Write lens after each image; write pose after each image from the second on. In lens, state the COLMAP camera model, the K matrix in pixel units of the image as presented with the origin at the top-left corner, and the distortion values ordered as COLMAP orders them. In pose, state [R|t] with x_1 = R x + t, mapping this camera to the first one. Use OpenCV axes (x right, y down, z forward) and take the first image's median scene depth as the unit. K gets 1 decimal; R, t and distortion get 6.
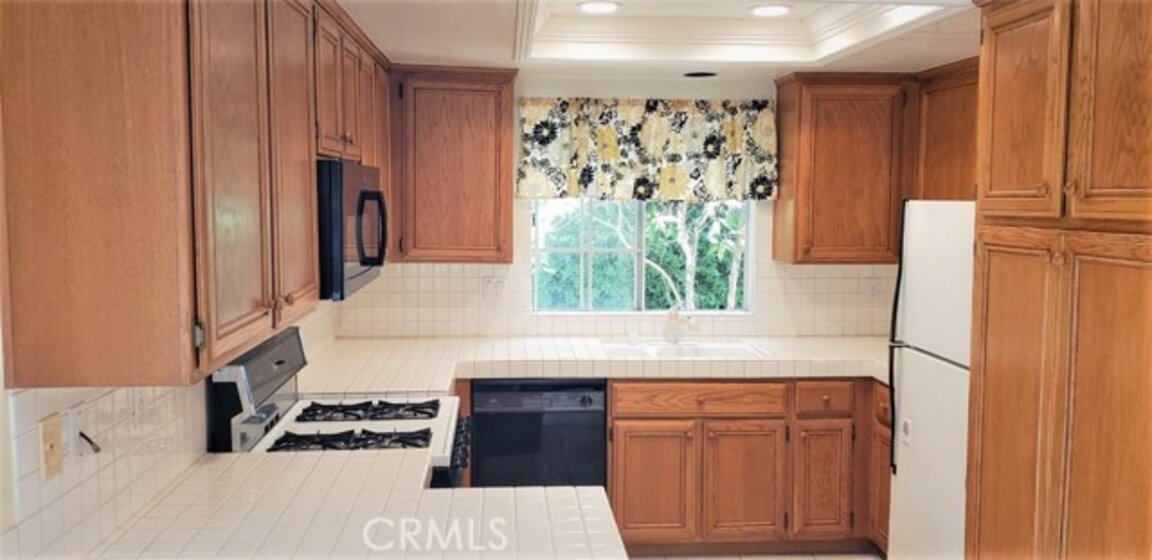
lens RADIAL K [[909.4, 0, 576.8], [0, 909.4, 258.6], [0, 0, 1]] dist [0.260638, -0.770910]
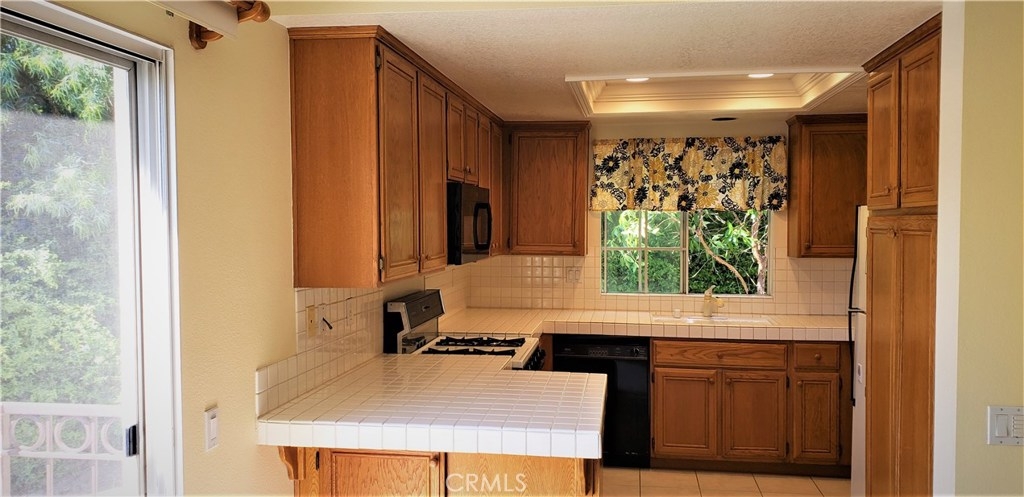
lens RADIAL K [[808.4, 0, 512.7], [0, 808.4, 229.5], [0, 0, 1]] dist [0.260638, -0.770910]
pose [[0.974643, -0.005503, -0.223696, 0.101316], [-0.008418, 0.998088, -0.061235, 0.041882], [0.223605, 0.061565, 0.972734, -0.250416]]
